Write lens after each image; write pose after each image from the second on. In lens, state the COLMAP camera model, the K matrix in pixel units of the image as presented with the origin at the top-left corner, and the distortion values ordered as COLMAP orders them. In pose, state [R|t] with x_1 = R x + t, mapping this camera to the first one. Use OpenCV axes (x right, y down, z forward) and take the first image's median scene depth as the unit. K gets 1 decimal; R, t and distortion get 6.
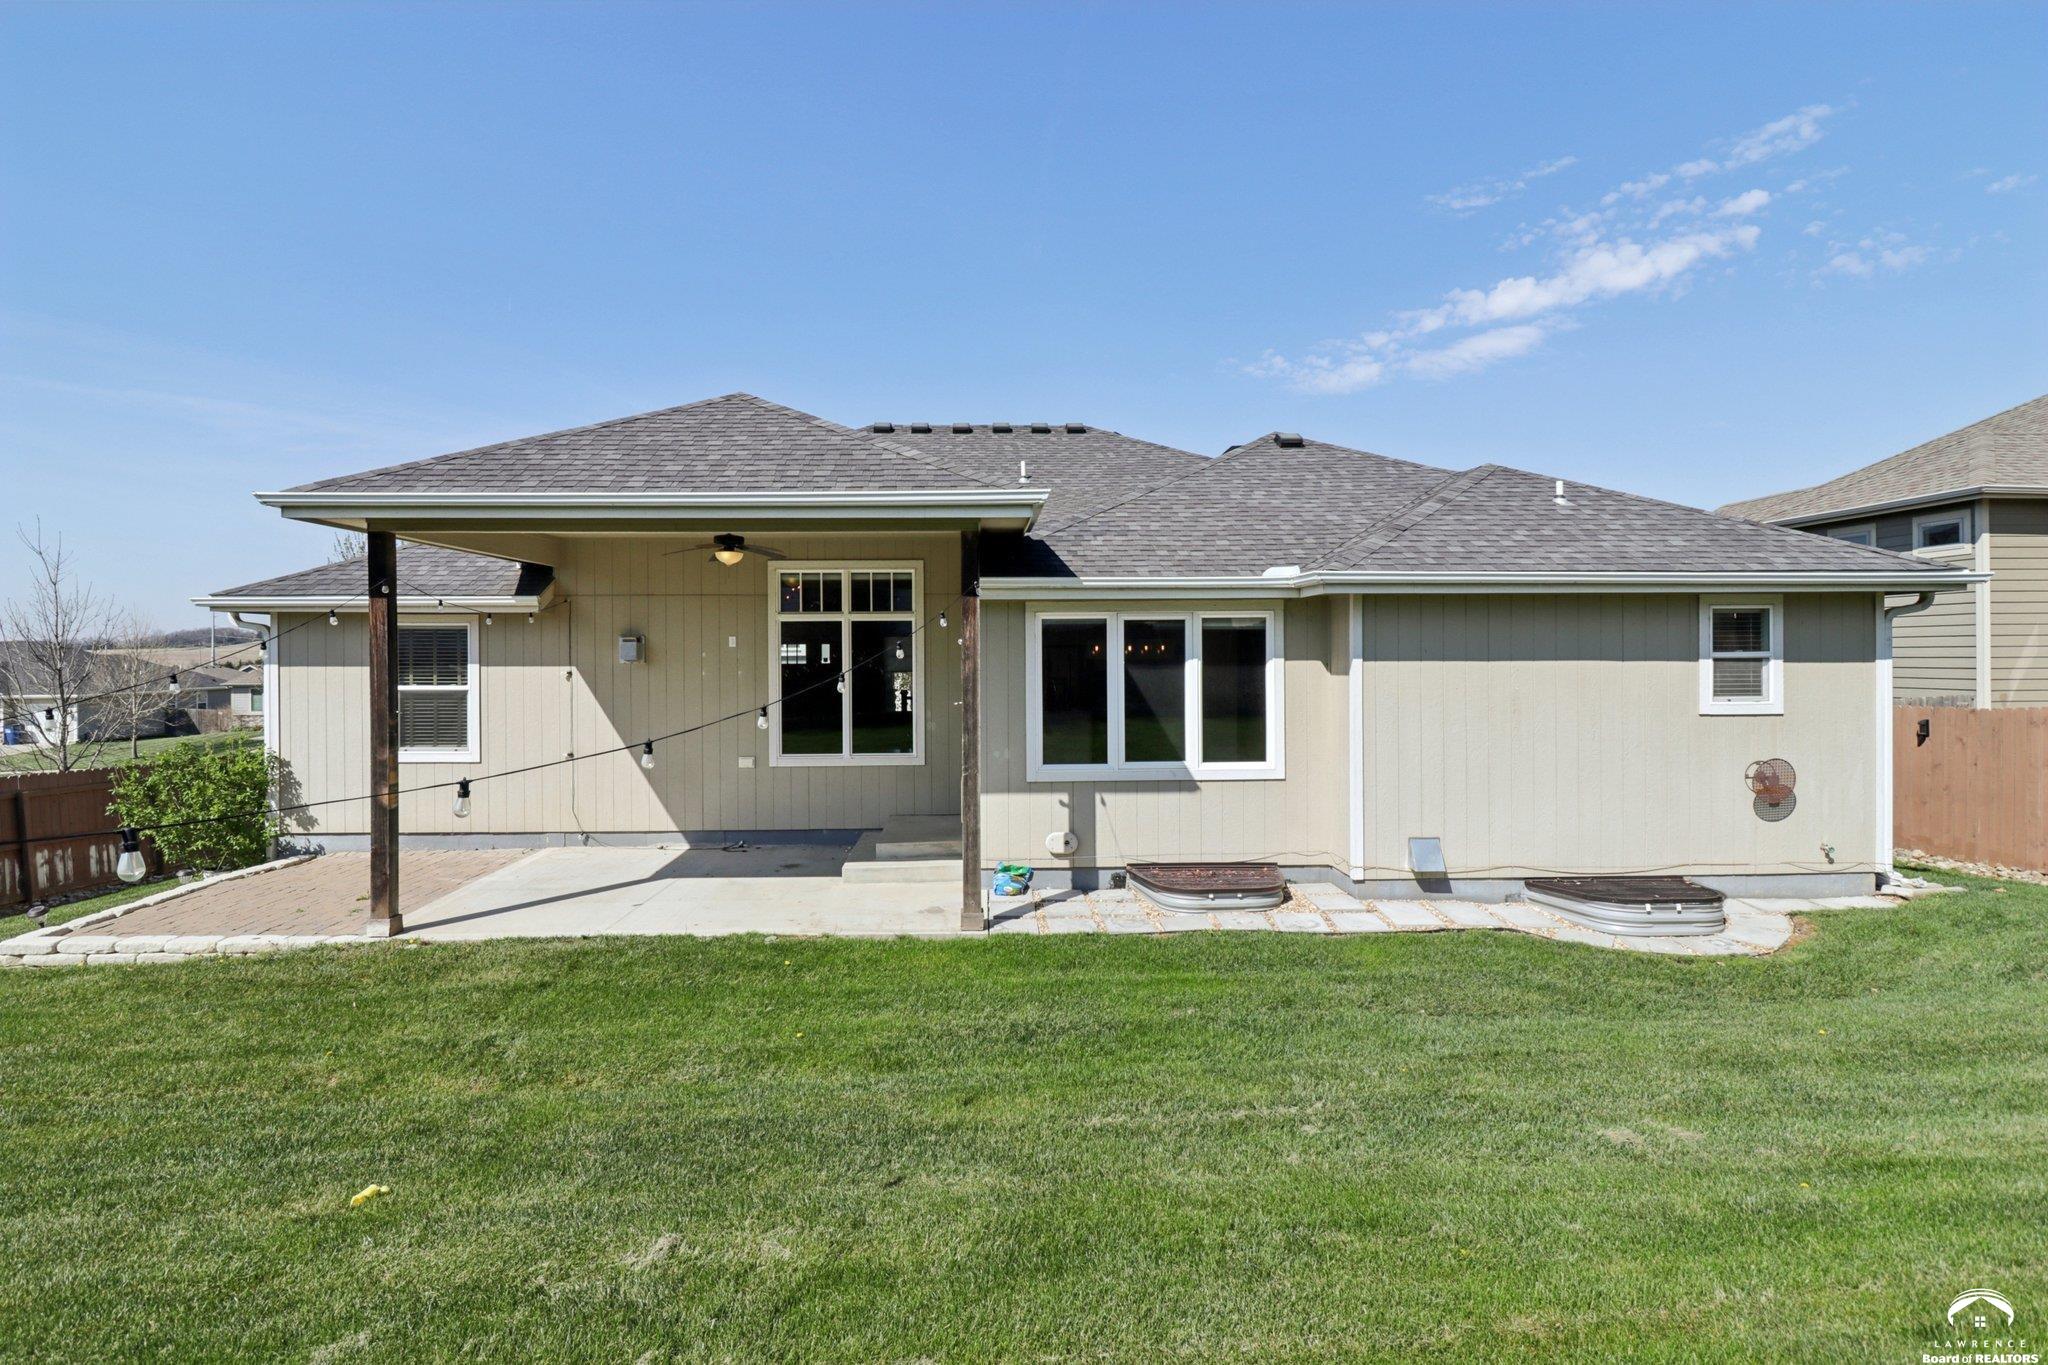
lens RADIAL K [[1097.9, 0, 1022.4], [0, 1097.9, 654.2], [0, 0, 1]] dist [-0.000592, -0.000154]
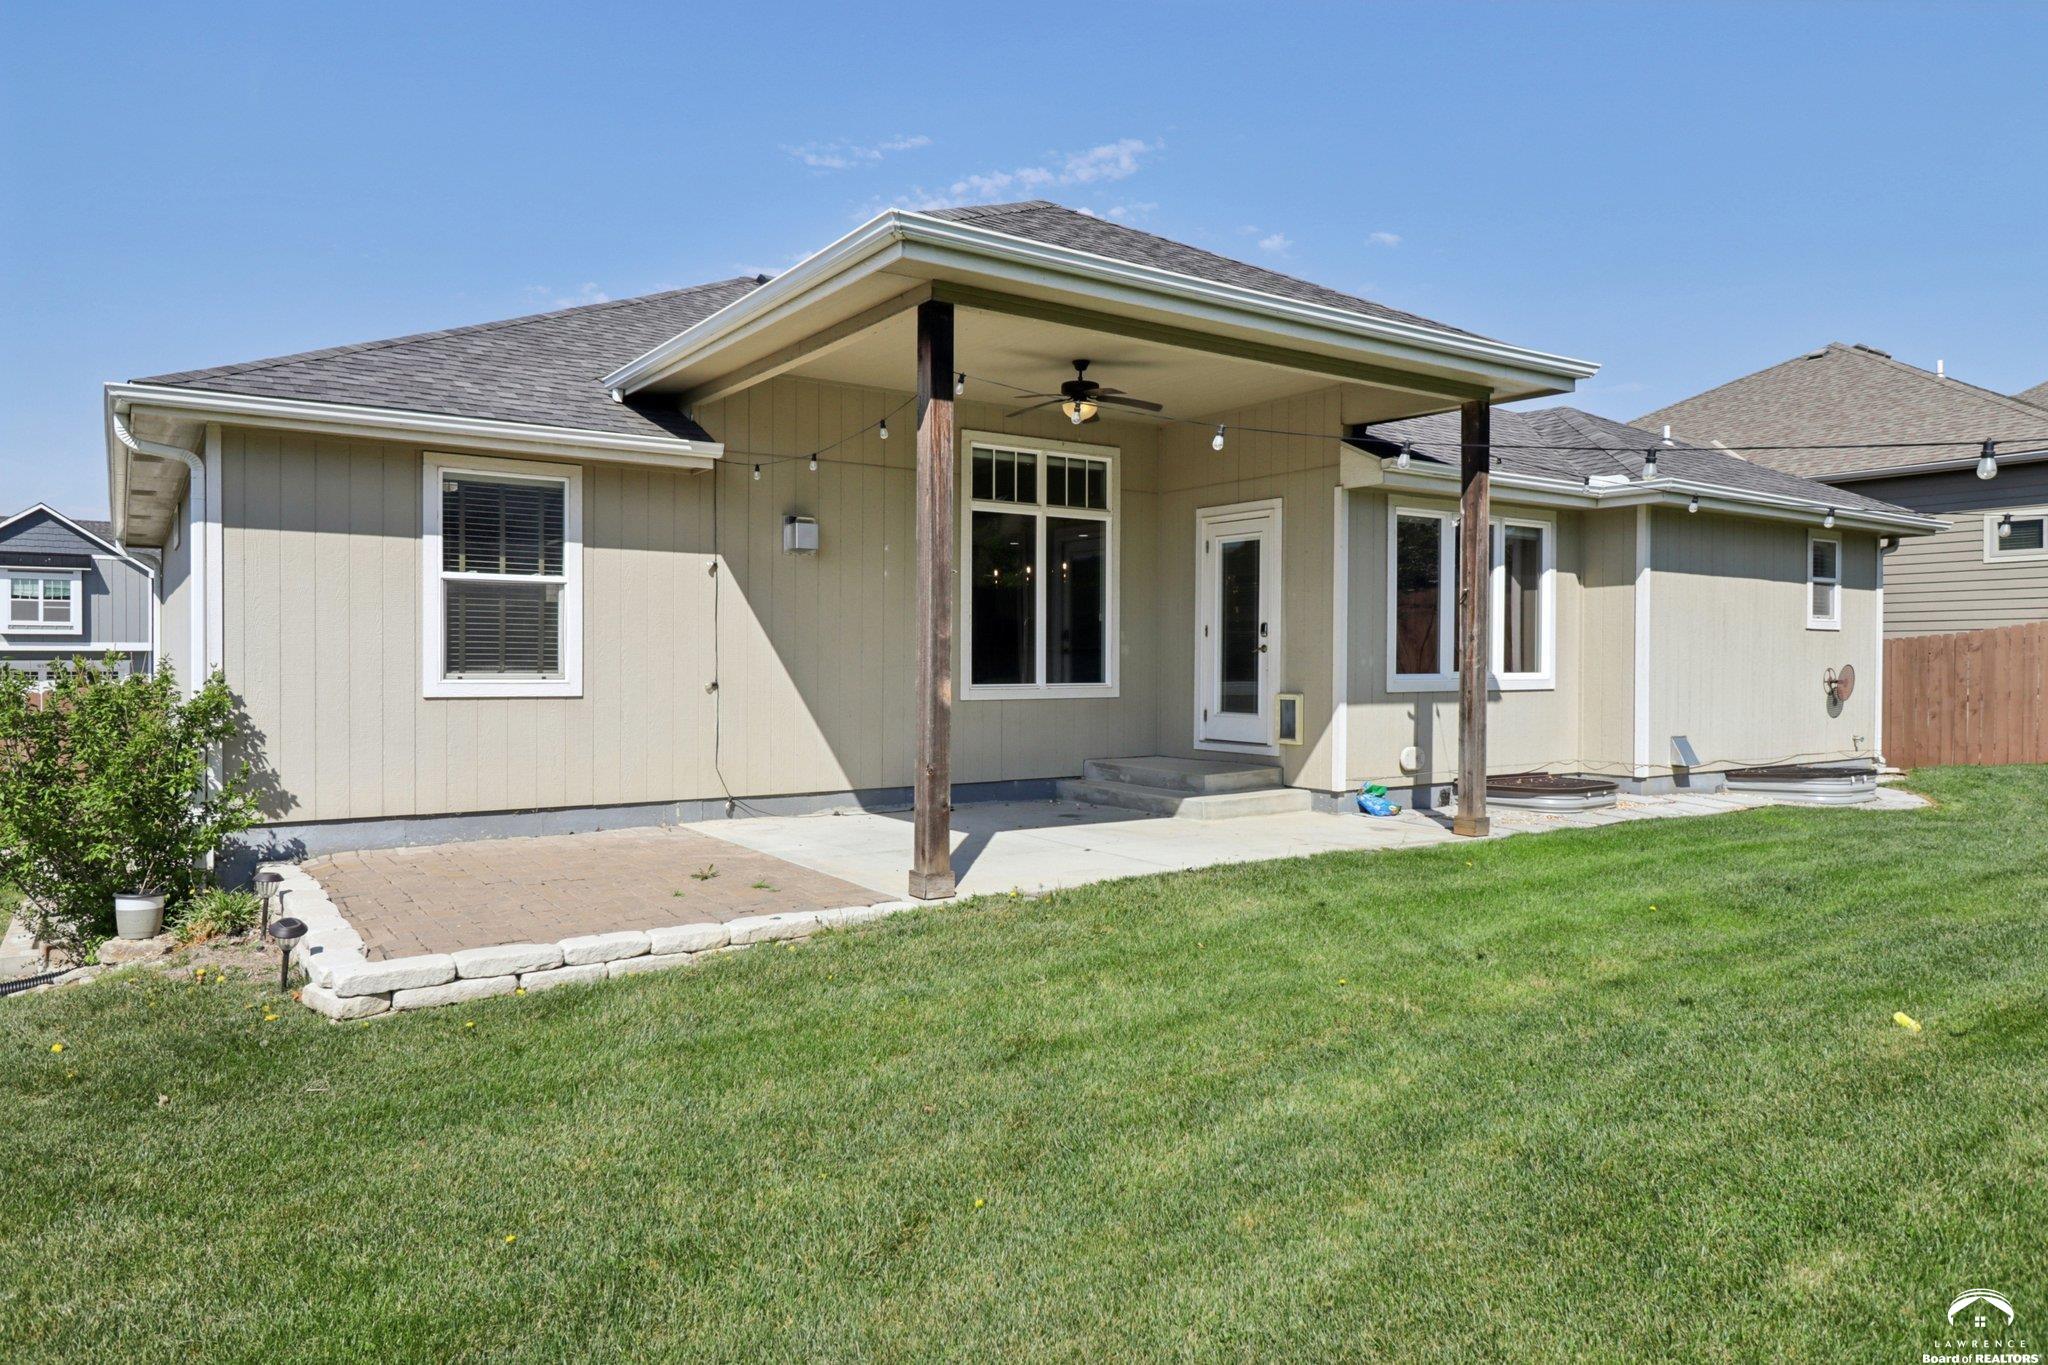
lens RADIAL K [[1311.2, 0, 1024.0], [0, 1311.2, 682.5], [0, 0, 1]] dist [-0.004453, 0.001133]
pose [[0.836296, -0.001744, 0.548275, -0.697771], [-0.002900, 0.999967, 0.007604, 0.083891], [-0.548270, -0.007949, 0.836263, 0.216374]]
